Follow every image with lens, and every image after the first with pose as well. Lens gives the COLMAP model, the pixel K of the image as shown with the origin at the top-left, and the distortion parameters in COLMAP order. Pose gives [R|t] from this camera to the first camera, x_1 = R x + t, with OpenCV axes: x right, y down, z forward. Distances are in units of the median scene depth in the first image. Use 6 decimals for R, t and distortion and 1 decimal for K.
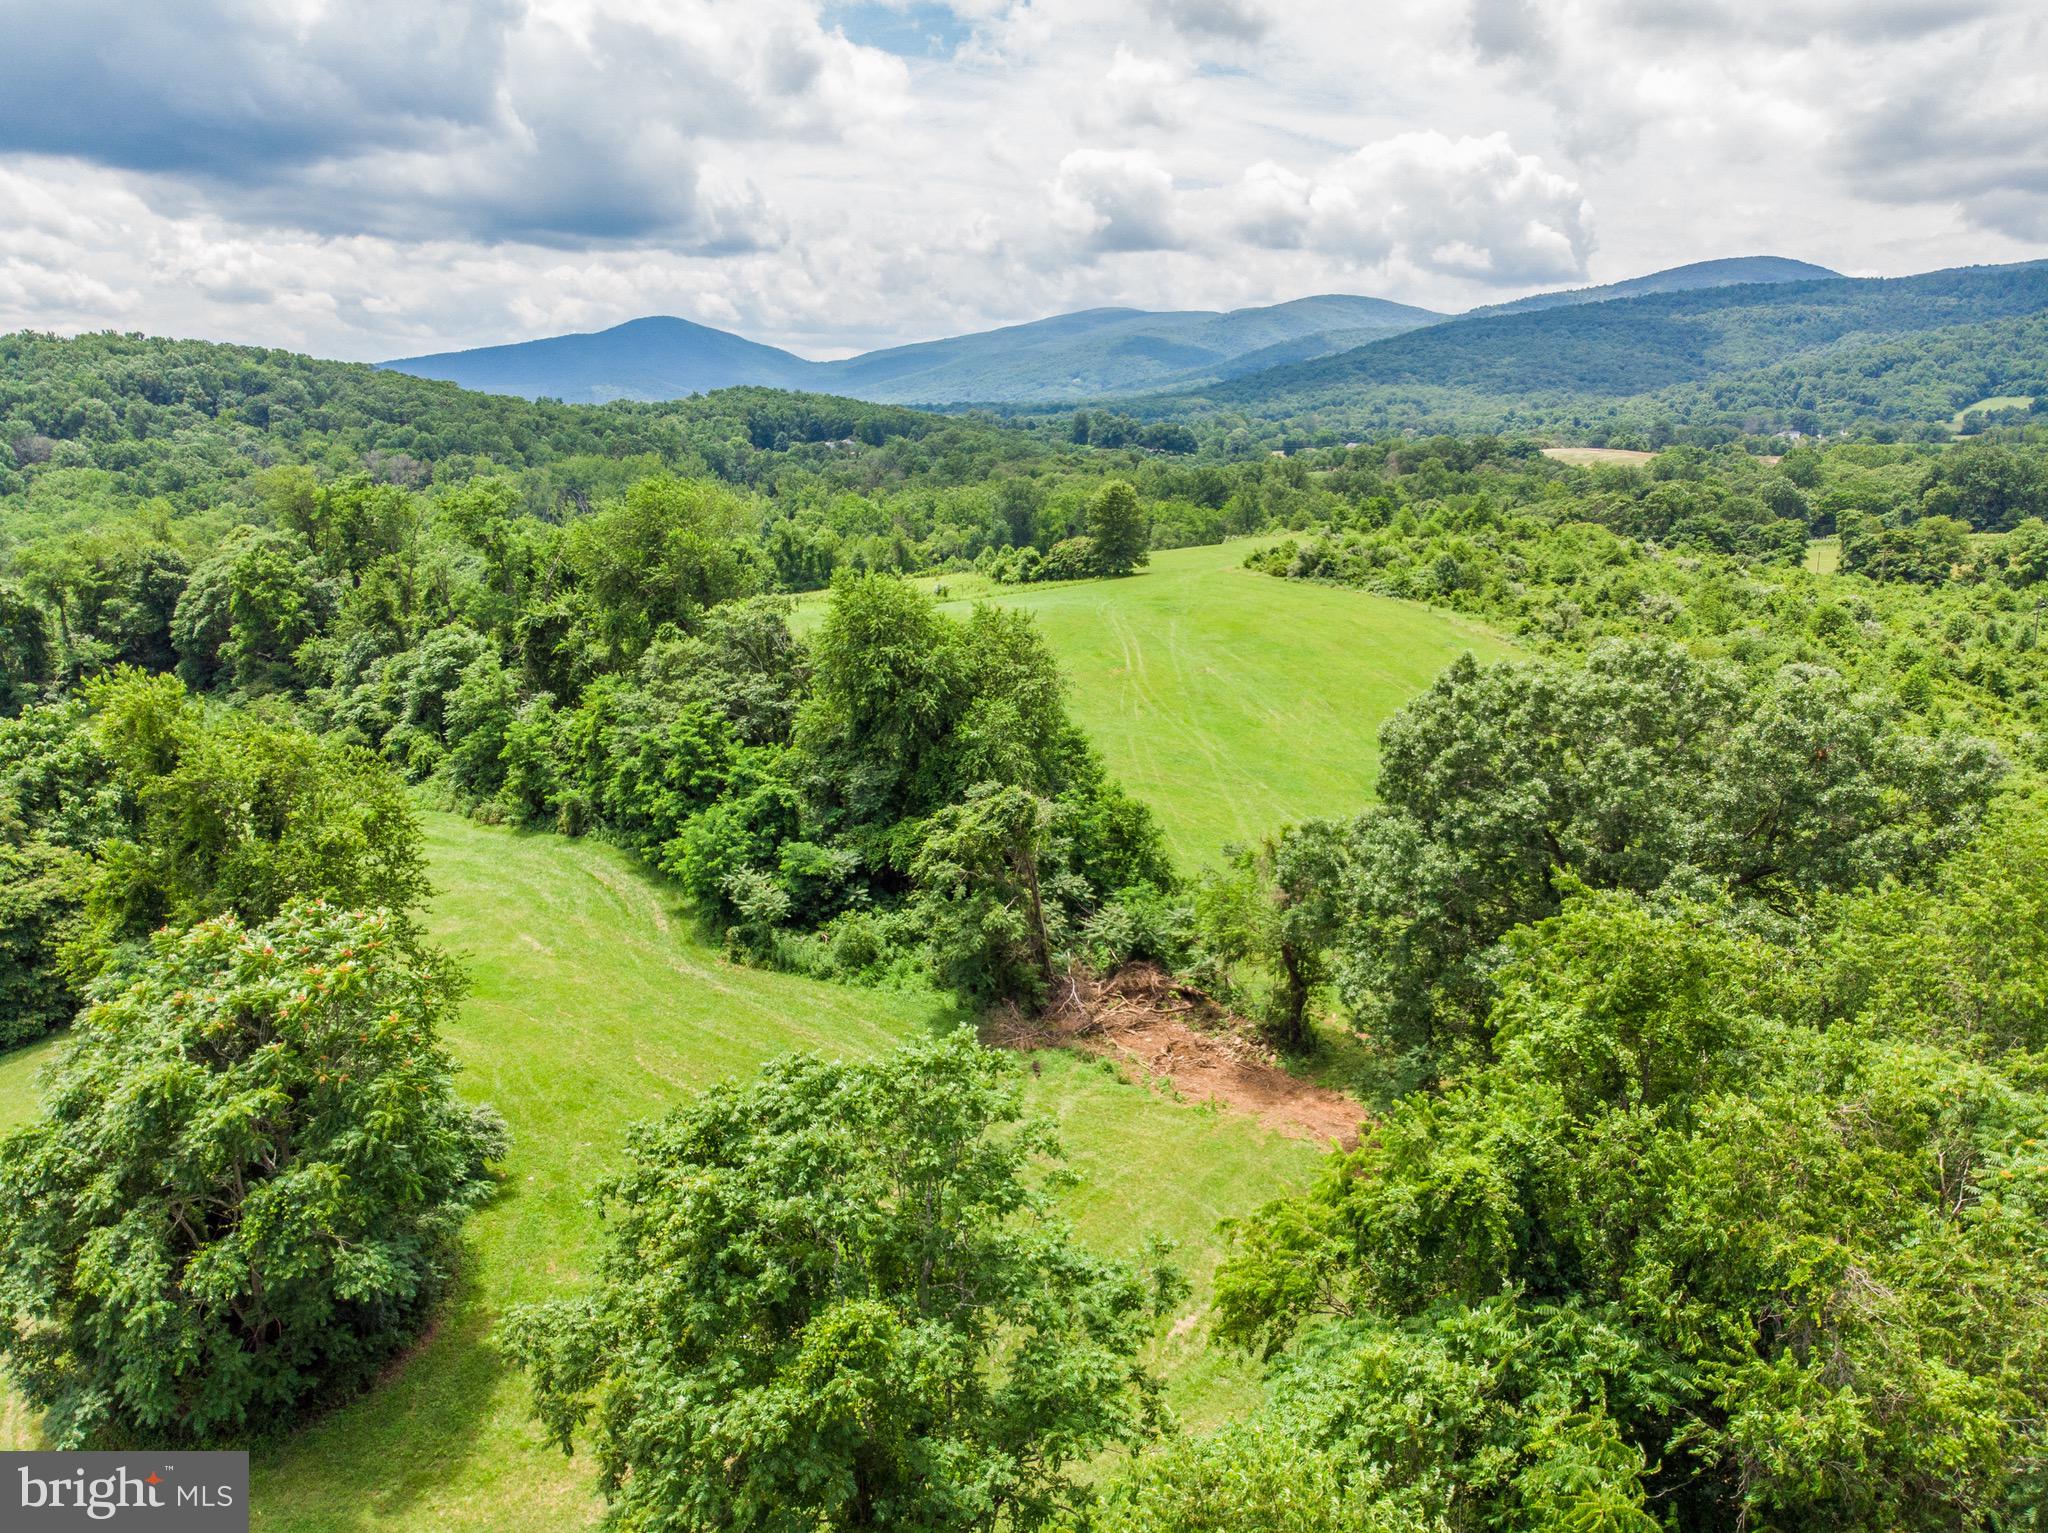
lens RADIAL K [[1454.0, 0, 1024.0], [0, 1454.0, 766.5], [0, 0, 1]] dist [0.002509, -0.006403]
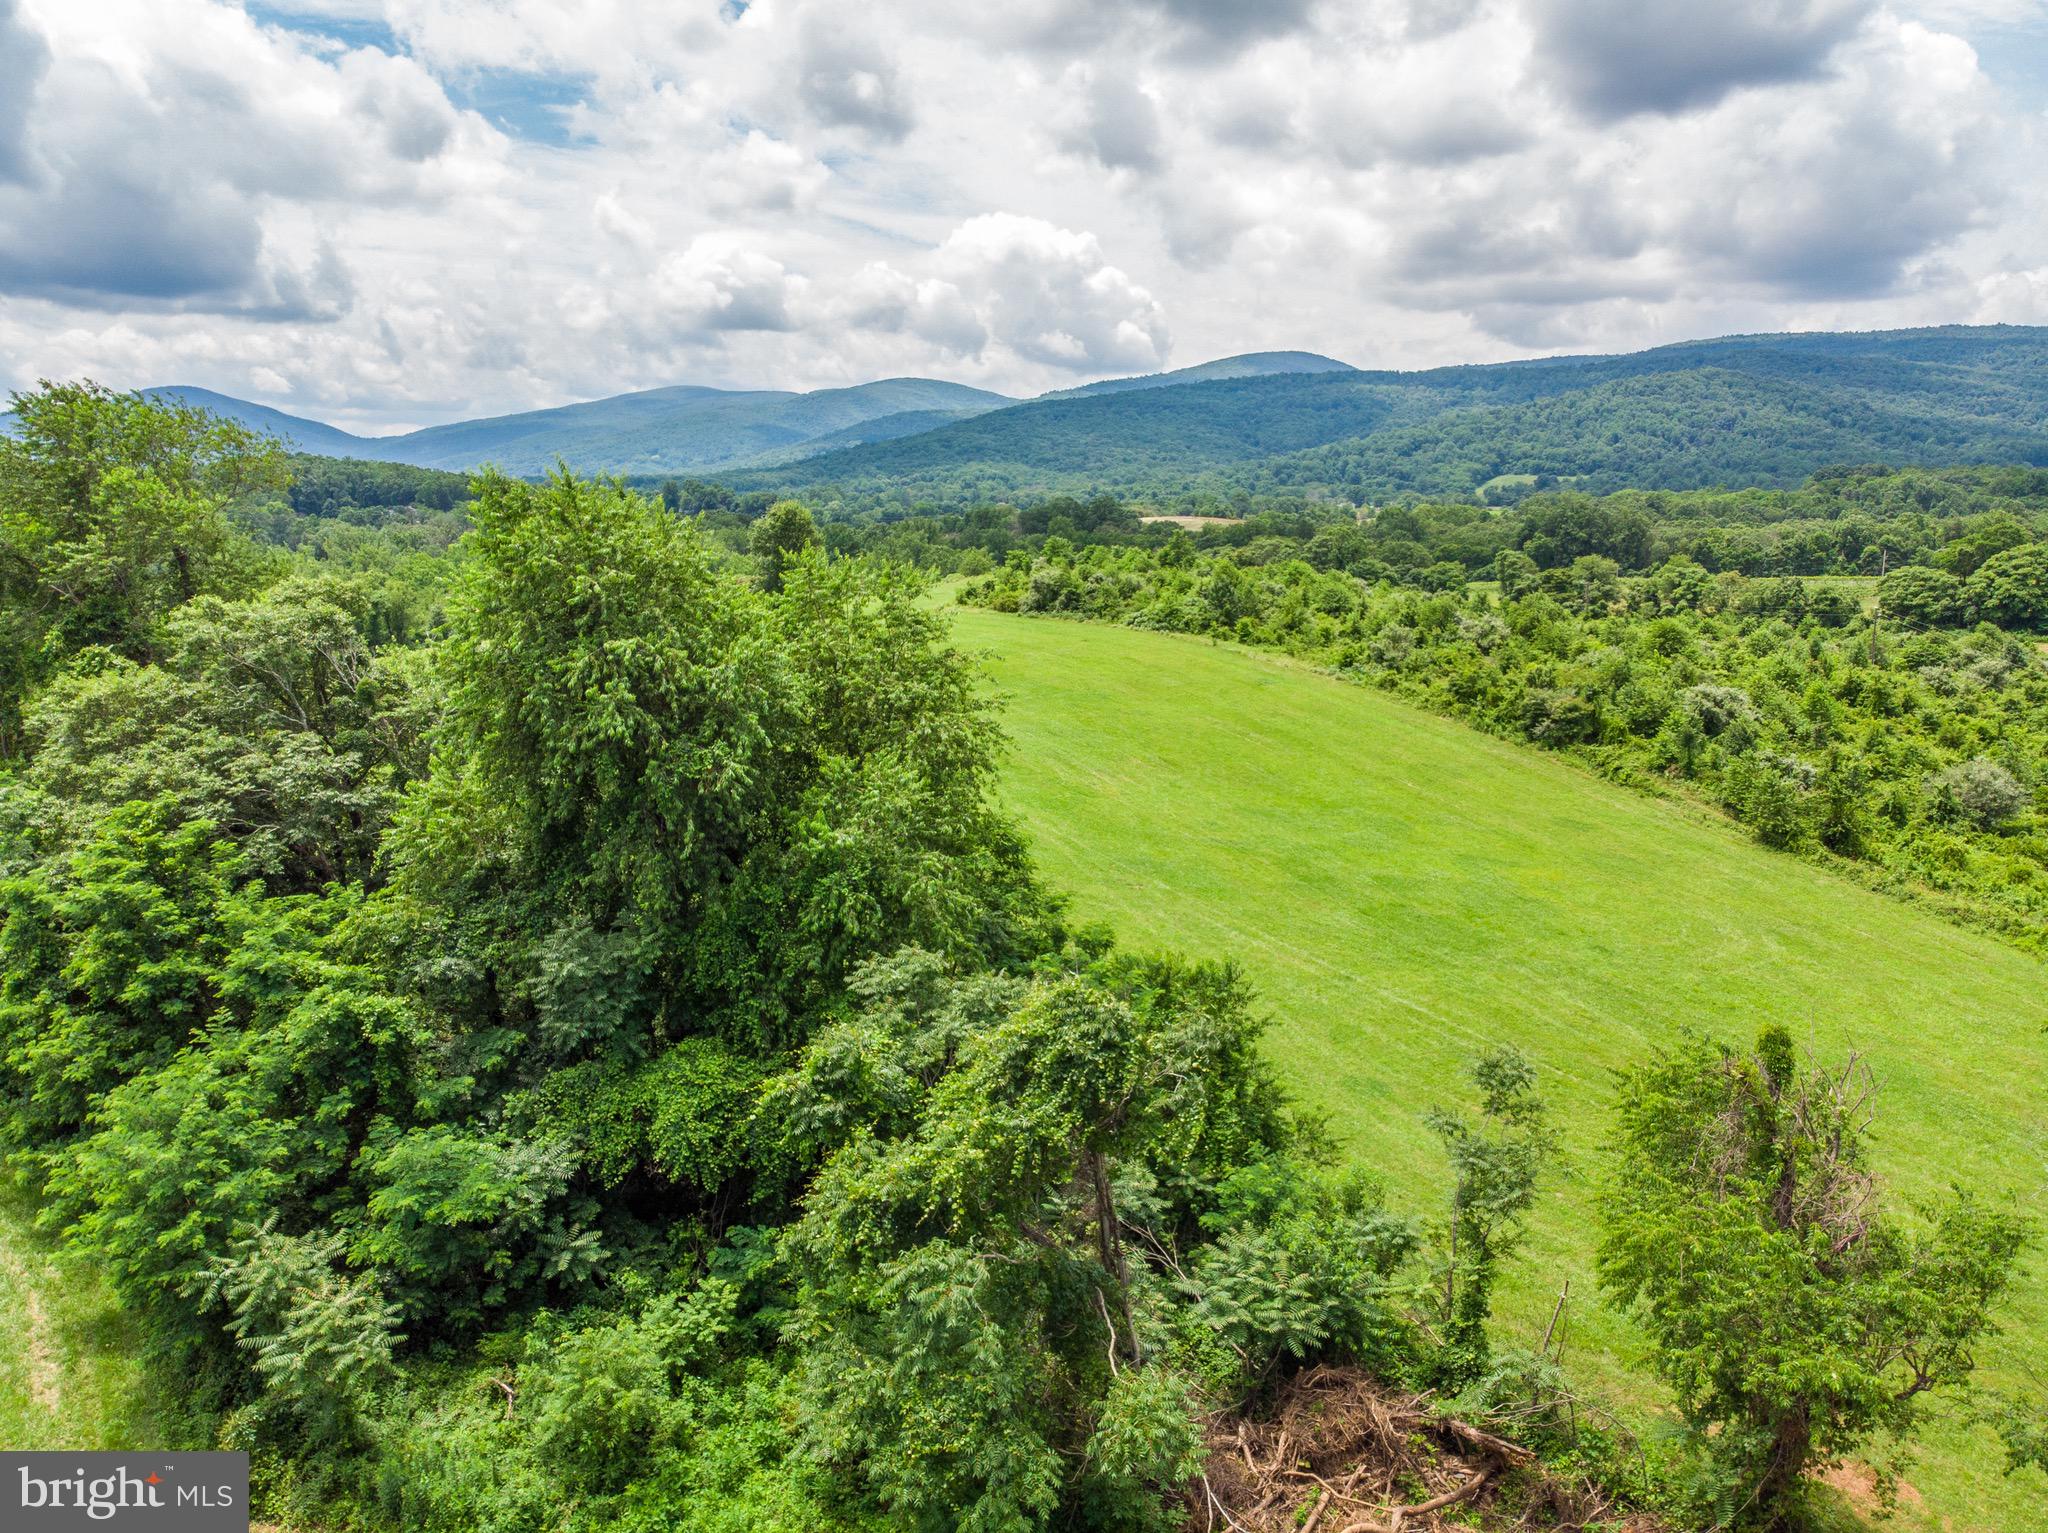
lens RADIAL K [[1462.0, 0, 997.3], [0, 1462.0, 762.2], [0, 0, 1]] dist [-0.001862, -0.010214]
pose [[0.965785, -0.045321, 0.255354, -0.061016], [0.060058, 0.996931, -0.050209, -0.012373], [-0.252295, 0.063828, 0.965543, 0.349605]]
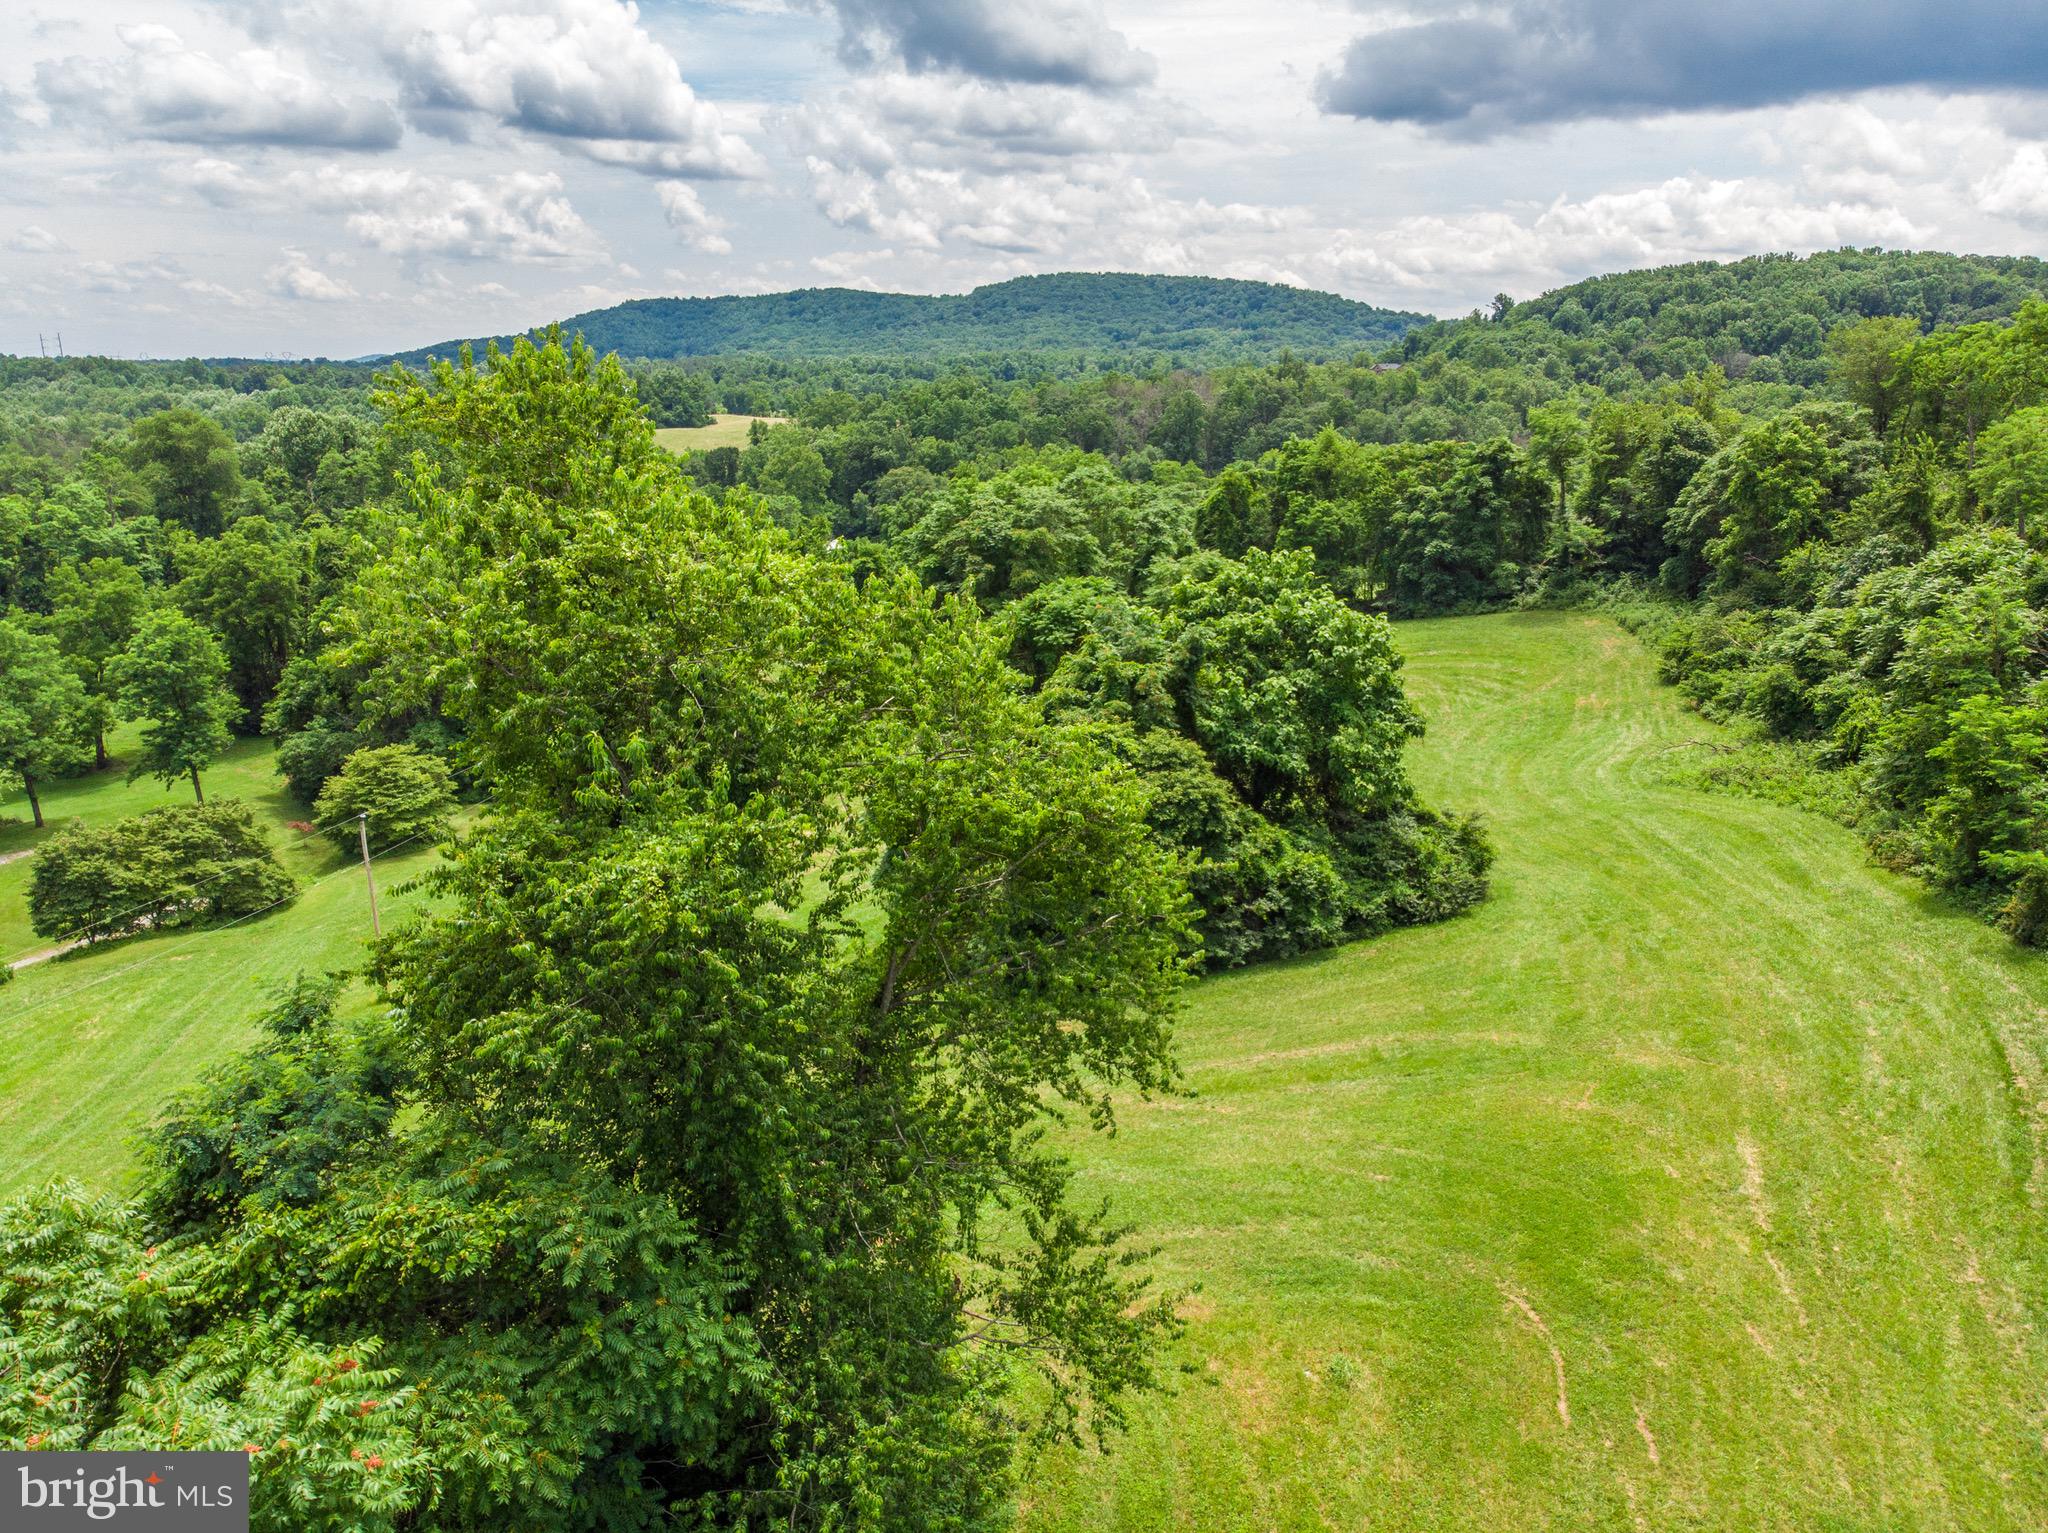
lens RADIAL K [[1454.0, 0, 1024.0], [0, 1454.0, 766.5], [0, 0, 1]] dist [0.002509, -0.006403]
pose [[0.496535, 0.229327, -0.837175, -0.049331], [-0.194471, 0.969342, 0.150190, -0.011414], [0.845951, 0.088232, 0.525910, 0.276994]]
